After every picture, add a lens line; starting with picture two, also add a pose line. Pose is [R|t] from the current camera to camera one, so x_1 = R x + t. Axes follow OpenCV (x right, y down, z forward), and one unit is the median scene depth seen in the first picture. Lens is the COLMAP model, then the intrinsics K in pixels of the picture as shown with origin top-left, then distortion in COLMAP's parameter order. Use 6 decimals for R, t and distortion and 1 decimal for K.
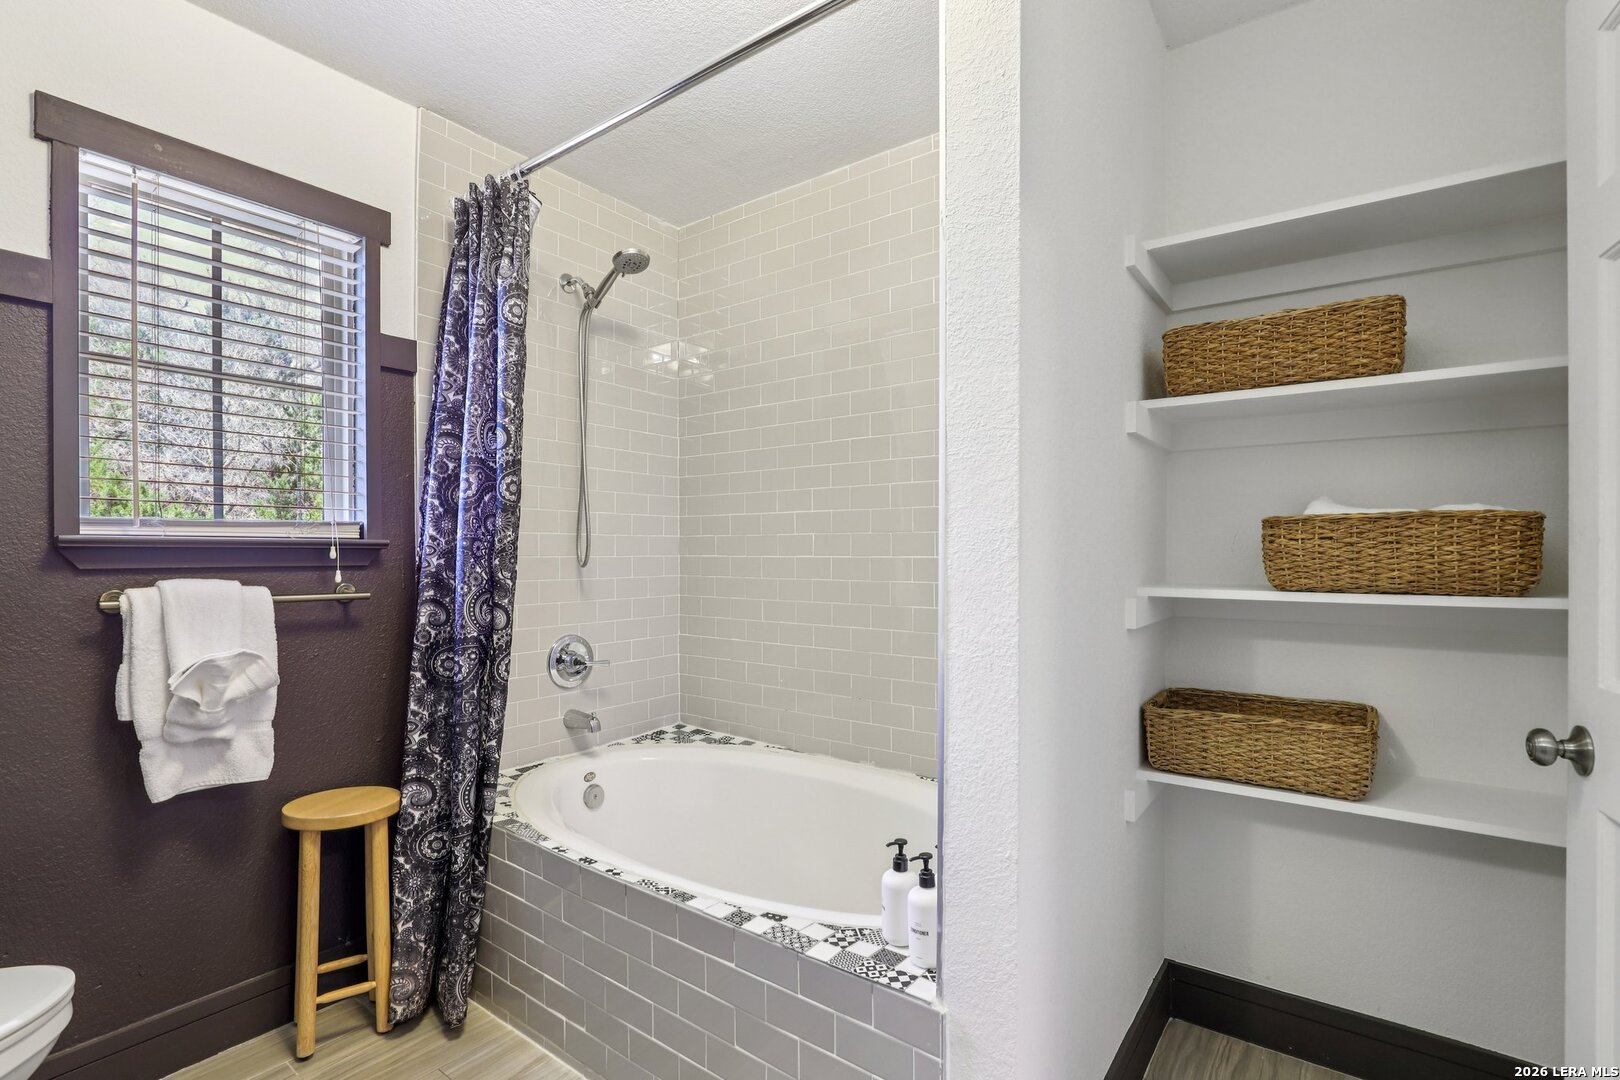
lens RADIAL K [[757.4, 0, 817.5], [0, 757.4, 548.2], [0, 0, 1]] dist [-0.018074, 0.000596]
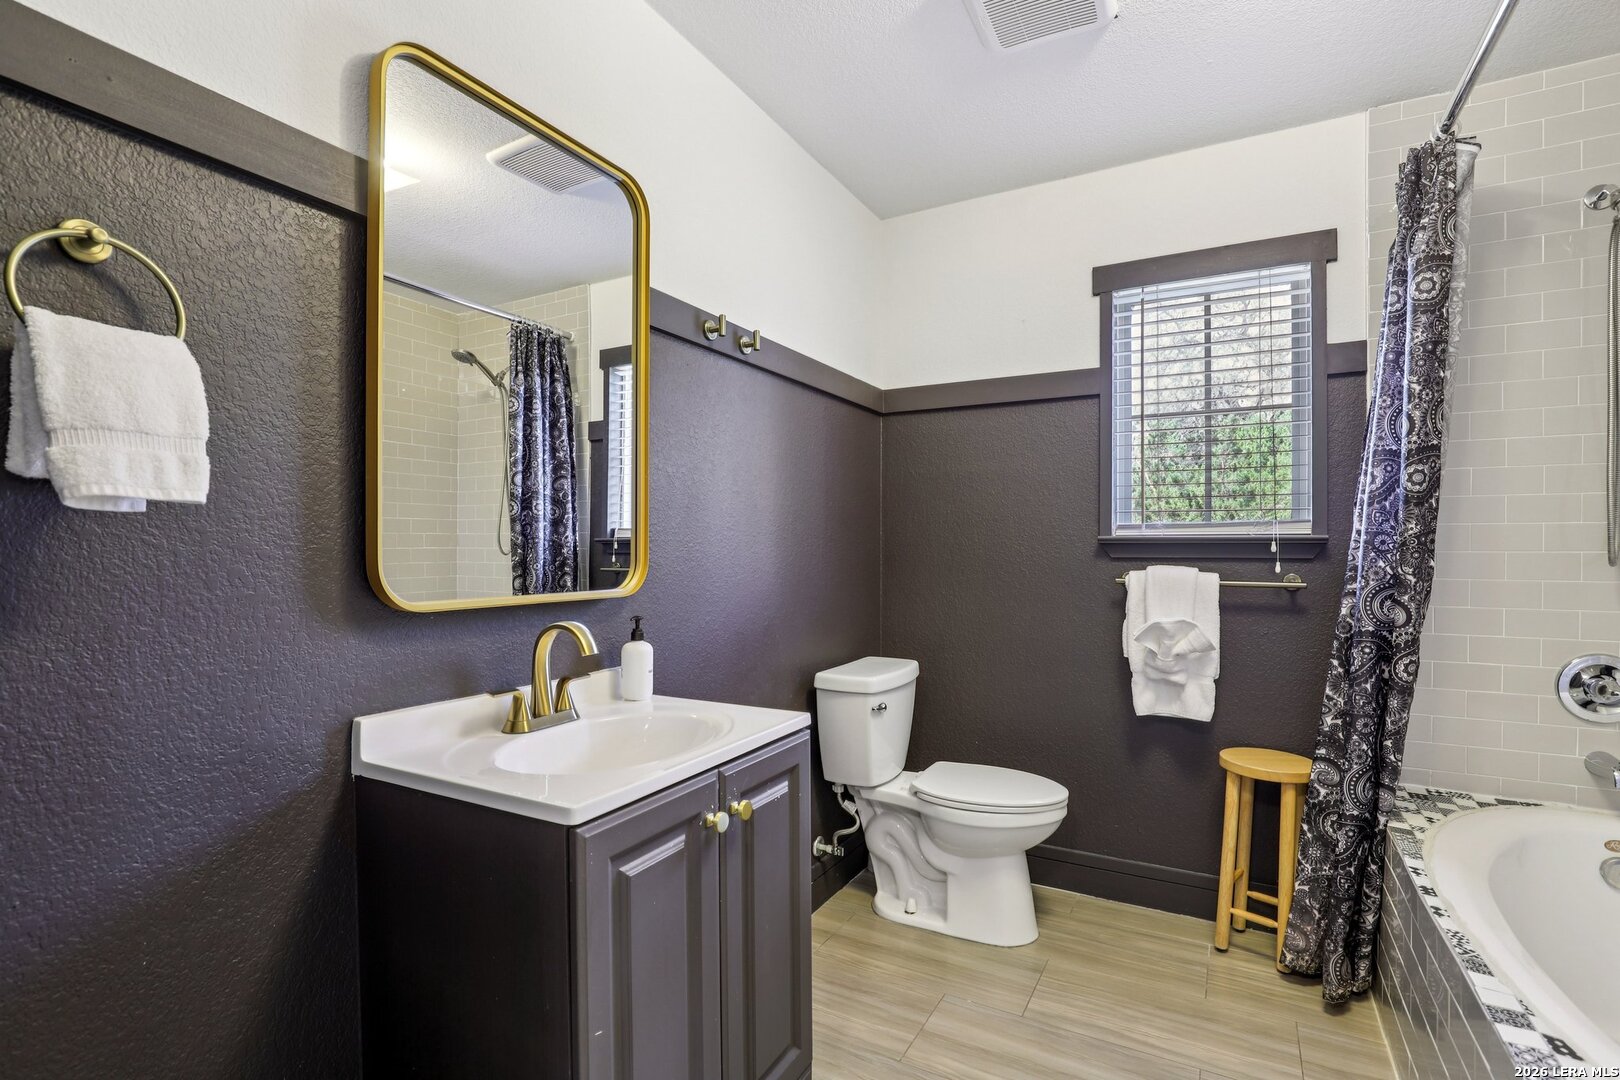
lens RADIAL K [[741.9, 0, 804.3], [0, 741.9, 524.1], [0, 0, 1]] dist [-0.002192, 0.000113]
pose [[0.113662, -0.032235, -0.992996, 0.442350], [0.006322, 0.999477, -0.031722, 0.002456], [0.993499, -0.002673, 0.113806, 0.148024]]
